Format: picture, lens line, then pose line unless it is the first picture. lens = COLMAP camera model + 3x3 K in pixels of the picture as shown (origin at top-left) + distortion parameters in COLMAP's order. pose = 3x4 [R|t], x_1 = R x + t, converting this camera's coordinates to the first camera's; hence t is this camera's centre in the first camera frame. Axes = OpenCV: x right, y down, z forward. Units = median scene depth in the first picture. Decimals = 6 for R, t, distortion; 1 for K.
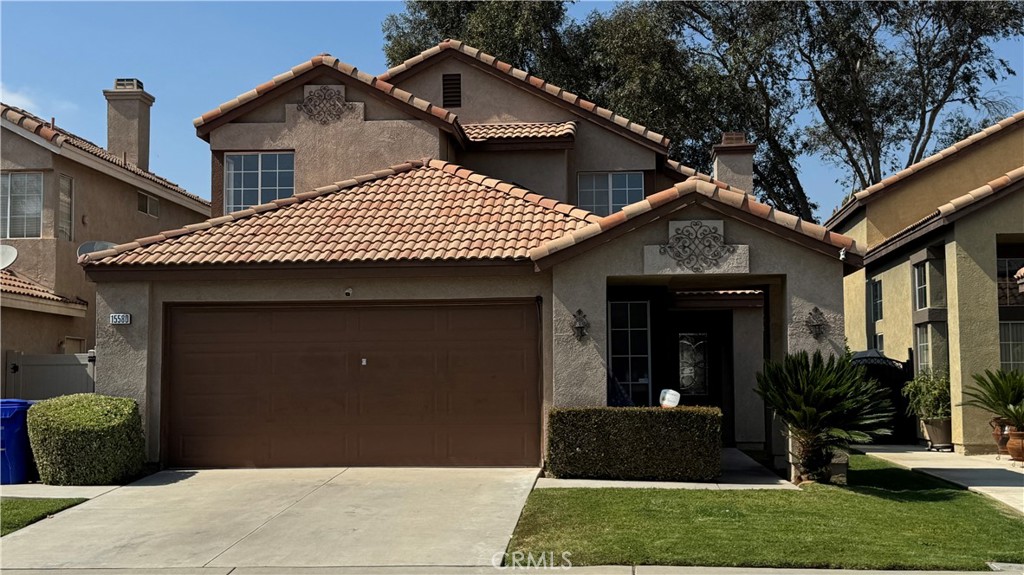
lens RADIAL K [[1301.2, 0, 513.3], [0, 1301.2, 287.8], [0, 0, 1]] dist [0.129351, 0.000000]
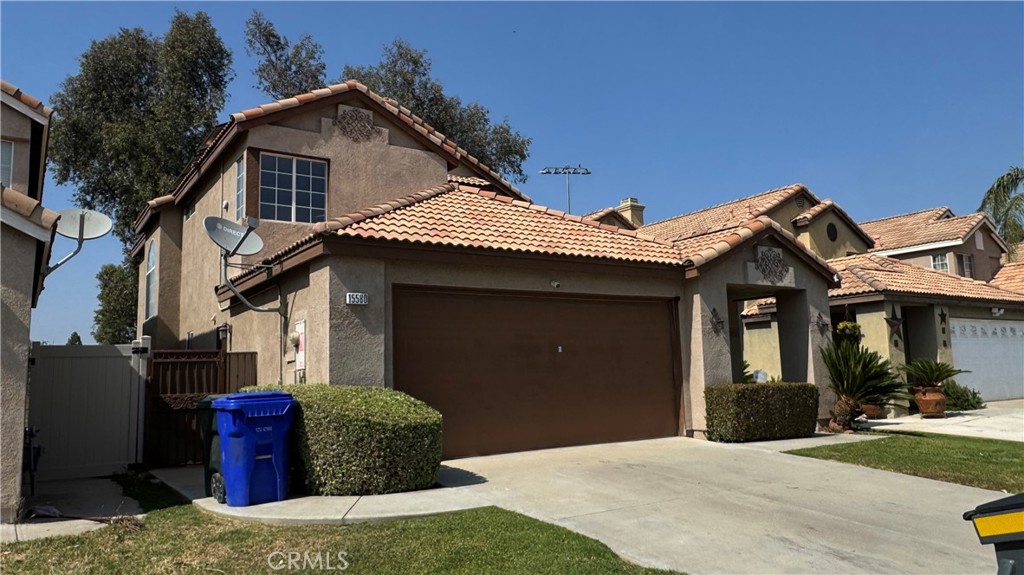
lens RADIAL K [[722.0, 0, 510.1], [0, 722.0, 284.2], [0, 0, 1]] dist [-0.004400, 0.000774]
pose [[0.775533, 0.062817, 0.628174, -0.527330], [-0.023080, 0.997193, -0.071225, 0.046373], [-0.630885, 0.040739, 0.774806, 0.556981]]
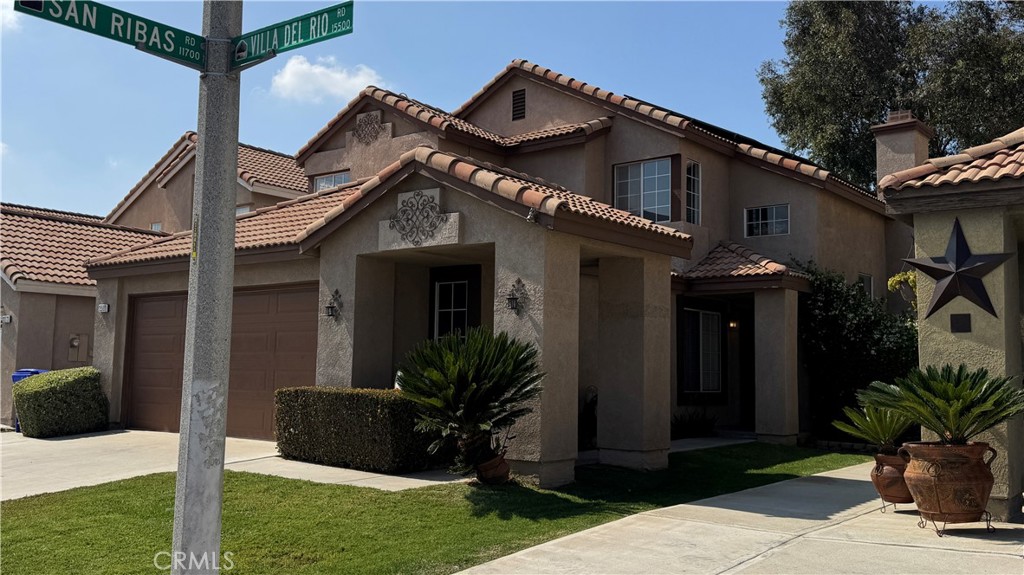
lens RADIAL K [[924.7, 0, 511.0], [0, 924.7, 287.7], [0, 0, 1]] dist [0.095695, -0.000830]
pose [[0.830706, -0.030719, -0.555864, 0.537598], [0.022813, 0.999516, -0.021143, 0.032182], [0.556244, 0.004883, 0.831004, 0.463625]]
